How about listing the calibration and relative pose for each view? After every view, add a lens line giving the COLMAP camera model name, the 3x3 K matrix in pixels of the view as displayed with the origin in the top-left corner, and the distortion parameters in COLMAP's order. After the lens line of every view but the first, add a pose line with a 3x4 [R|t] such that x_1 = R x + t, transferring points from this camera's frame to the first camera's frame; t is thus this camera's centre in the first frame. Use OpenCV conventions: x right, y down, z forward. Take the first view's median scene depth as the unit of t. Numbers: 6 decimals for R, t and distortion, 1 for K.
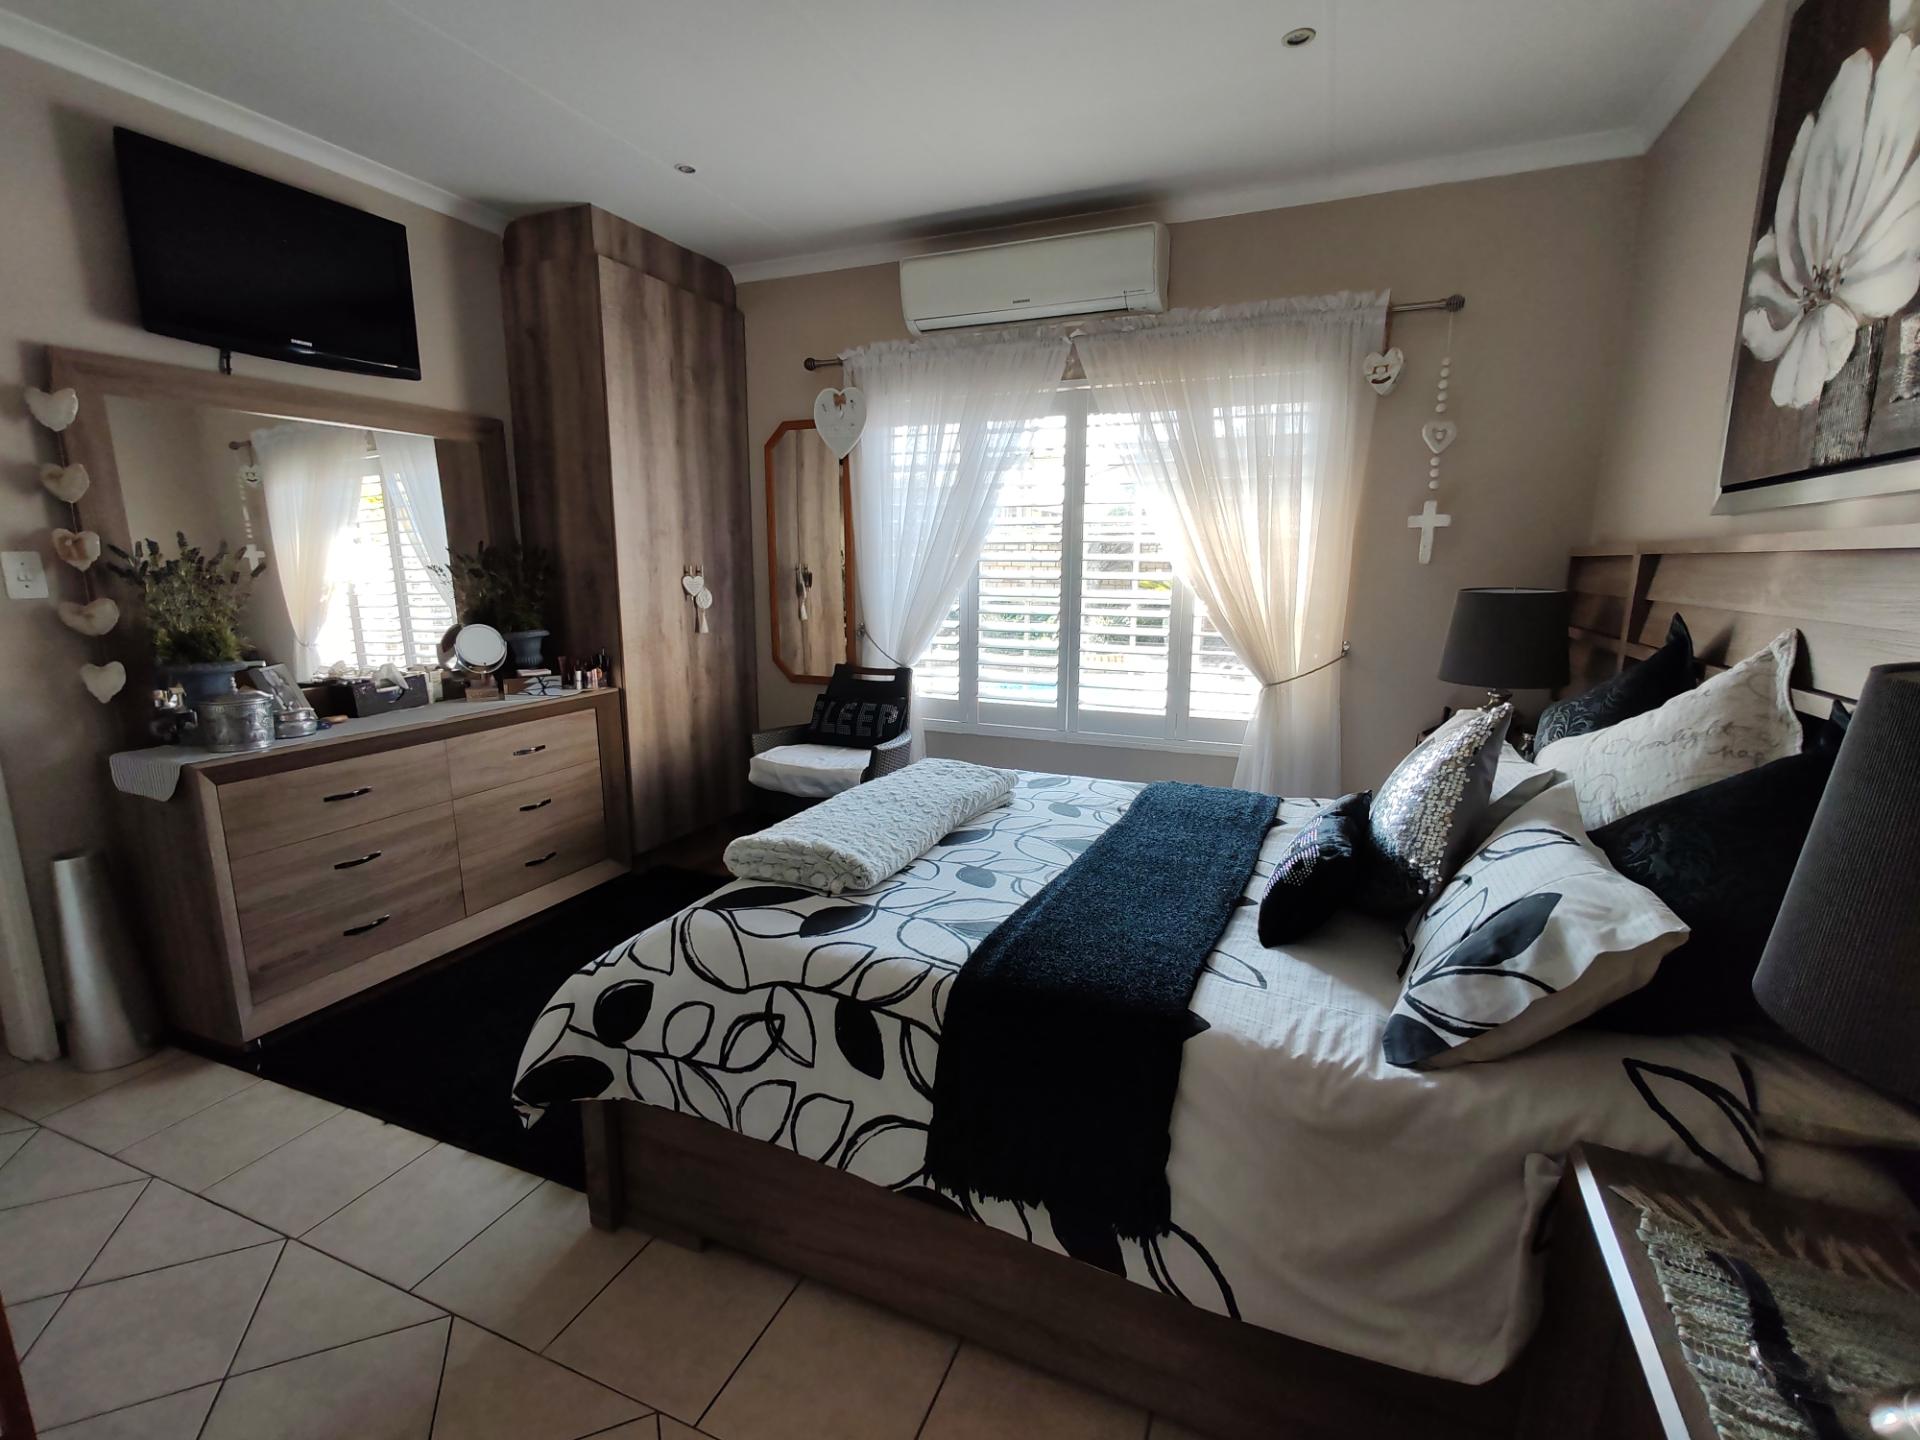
lens RADIAL K [[870.3, 0, 957.0], [0, 870.3, 723.6], [0, 0, 1]] dist [-0.001614, 0.002700]
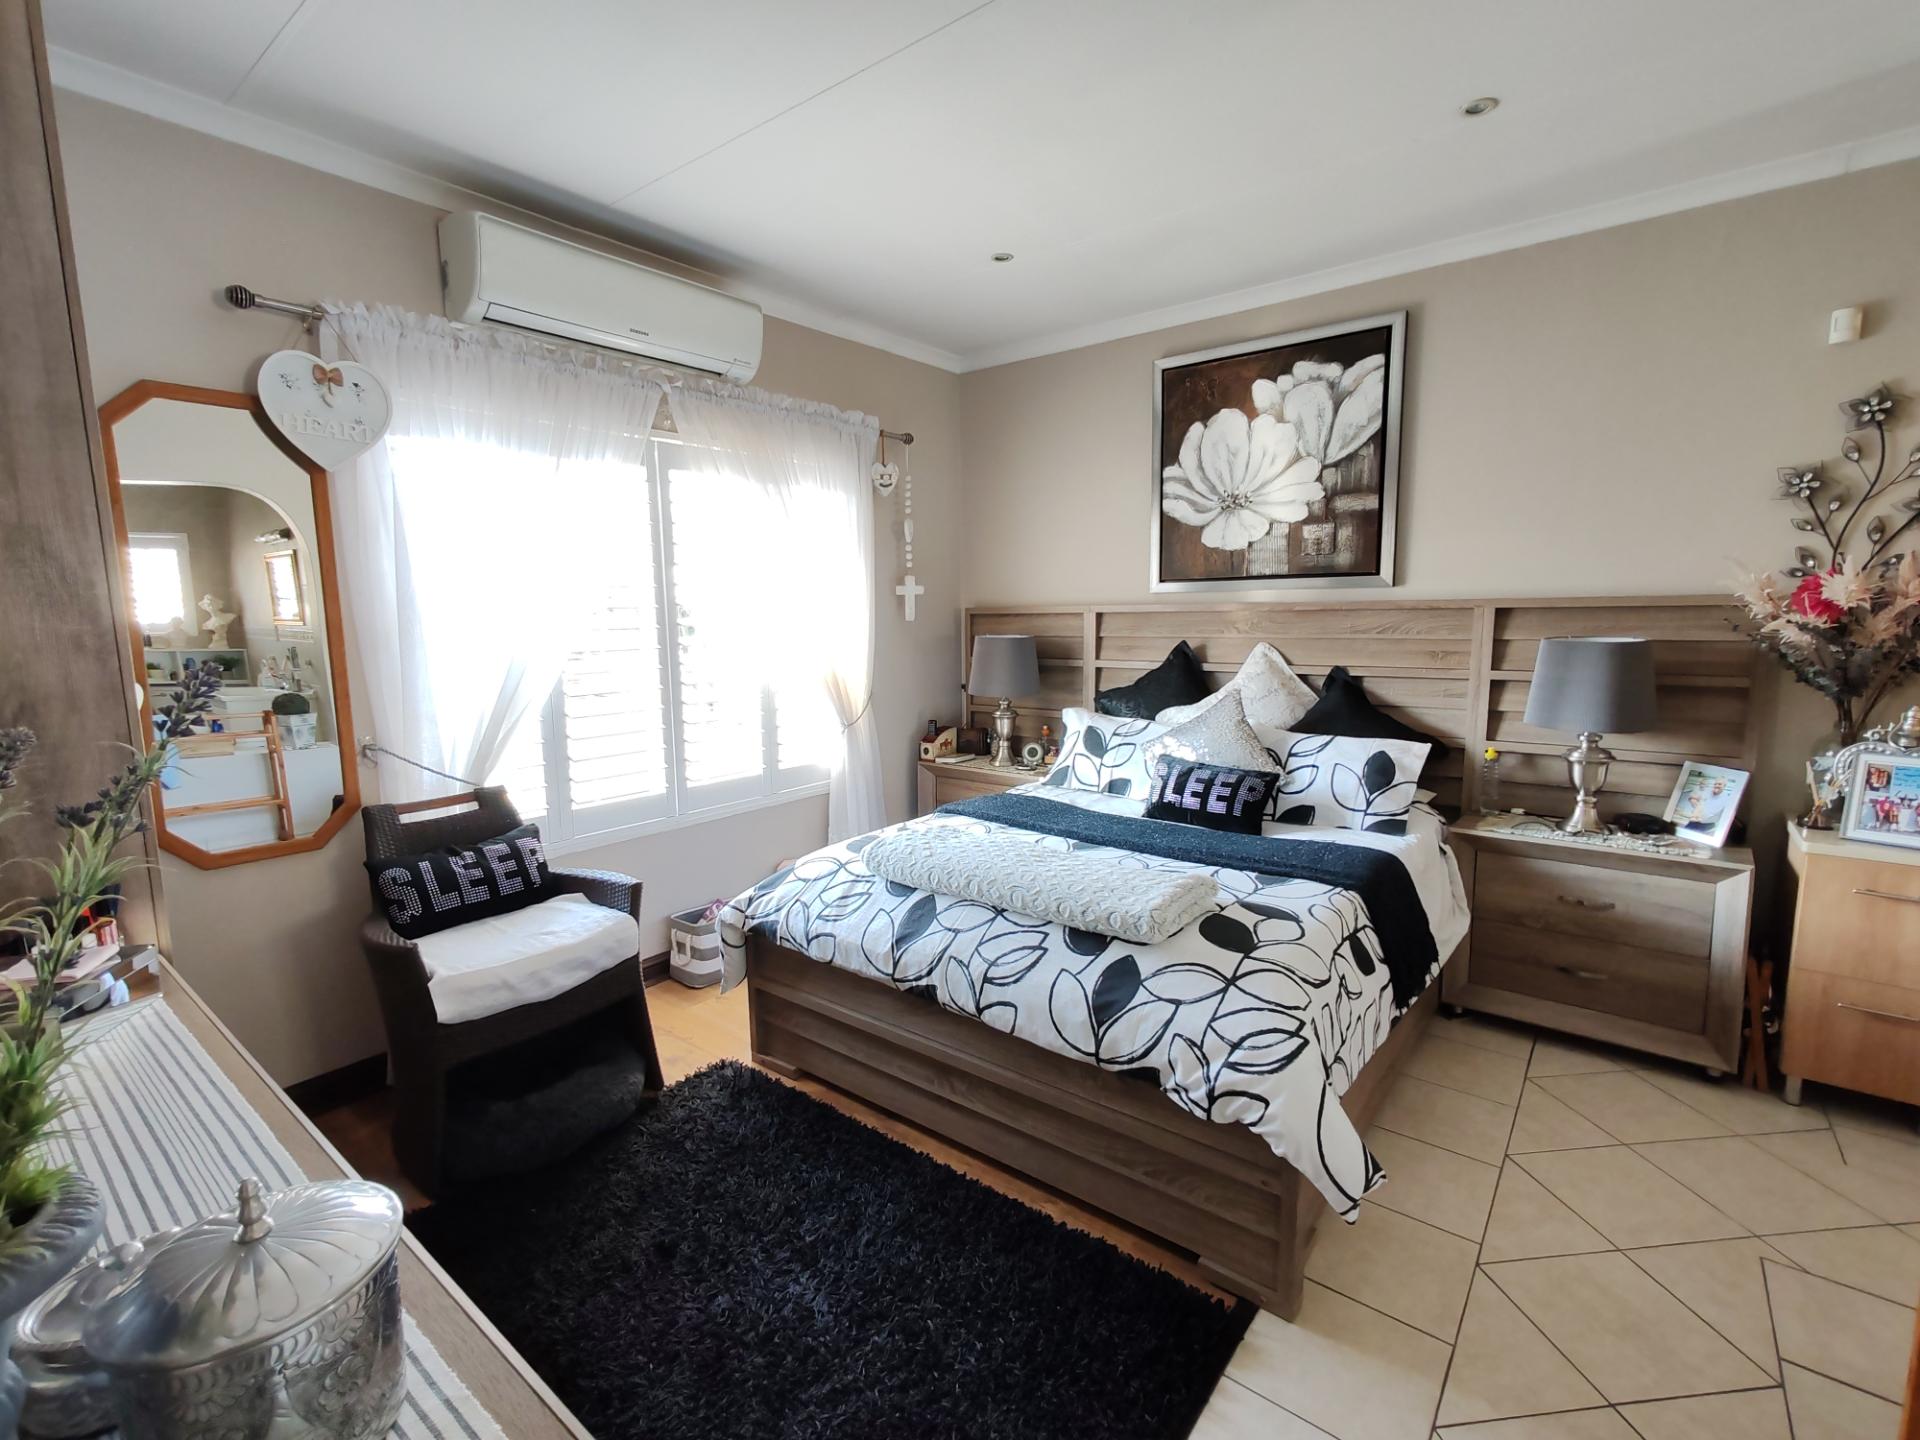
lens RADIAL K [[870.3, 0, 952.6], [0, 870.3, 721.7], [0, 0, 1]] dist [-0.001614, 0.002700]
pose [[0.272387, -0.132529, 0.953017, -0.710549], [0.195212, 0.977482, 0.080137, -0.113822], [-0.942177, 0.164212, 0.292125, 0.510992]]
